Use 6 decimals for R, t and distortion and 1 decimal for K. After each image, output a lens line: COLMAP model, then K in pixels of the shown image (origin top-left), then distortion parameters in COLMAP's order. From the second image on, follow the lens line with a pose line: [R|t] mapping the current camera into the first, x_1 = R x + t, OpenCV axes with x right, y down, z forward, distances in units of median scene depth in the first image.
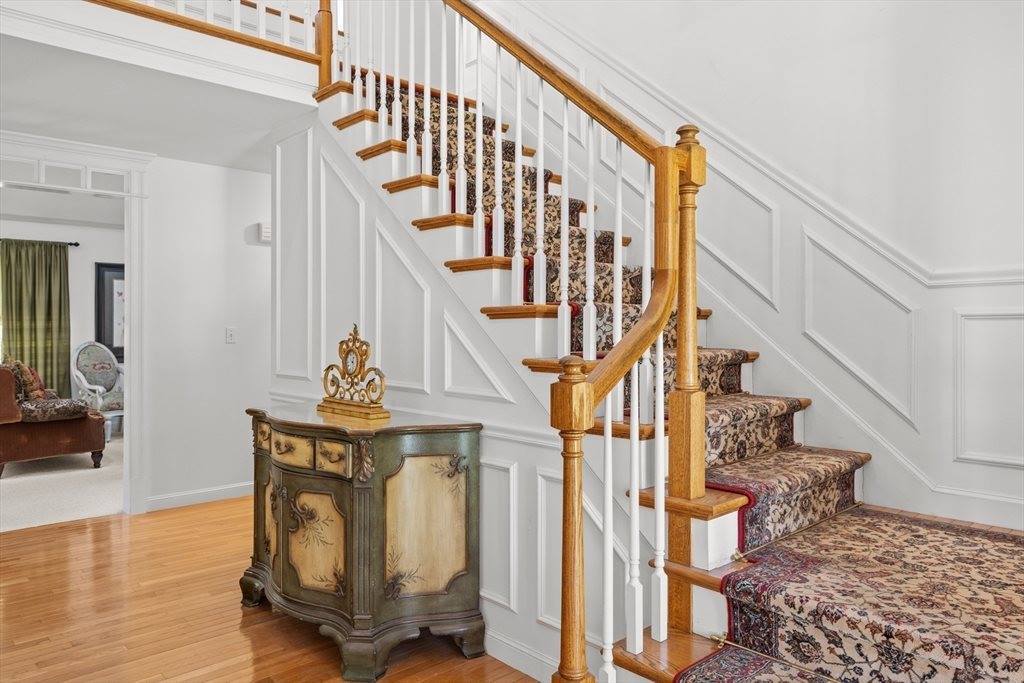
lens RADIAL K [[698.2, 0, 517.8], [0, 698.2, 328.1], [0, 0, 1]] dist [-0.001777, 0.000388]
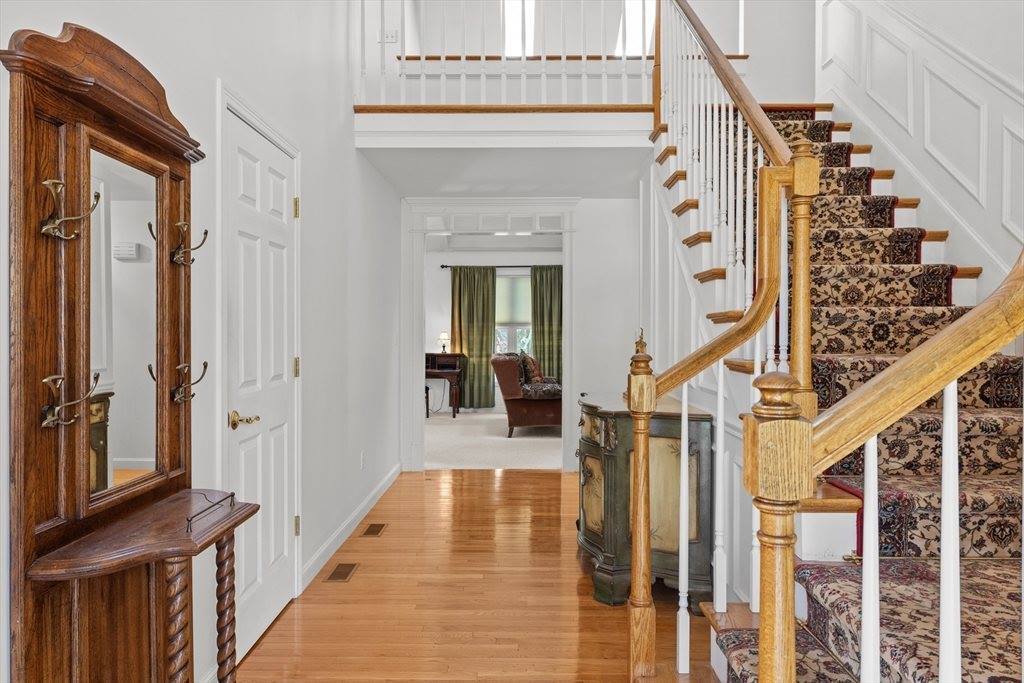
lens RADIAL K [[698.2, 0, 512.6], [0, 698.2, 337.5], [0, 0, 1]] dist [-0.001777, 0.000388]
pose [[0.725751, 0.007221, -0.687920, 0.307673], [-0.000892, 0.999954, 0.009555, -0.000571], [0.687957, -0.006321, 0.725724, -0.033025]]
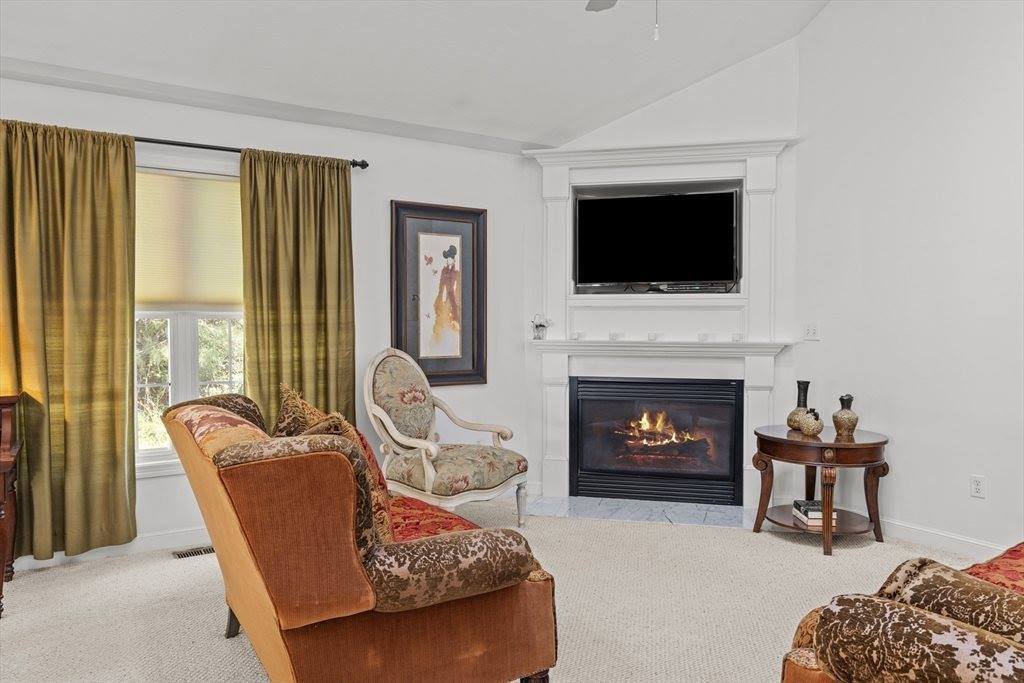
lens RADIAL K [[698.2, 0, 515.3], [0, 698.2, 344.3], [0, 0, 1]] dist [-0.001777, 0.000388]
pose [[0.980705, 0.002546, -0.195479, -0.777867], [0.002931, 0.999611, 0.027725, 0.003300], [0.195474, -0.027763, 0.980316, 0.935880]]
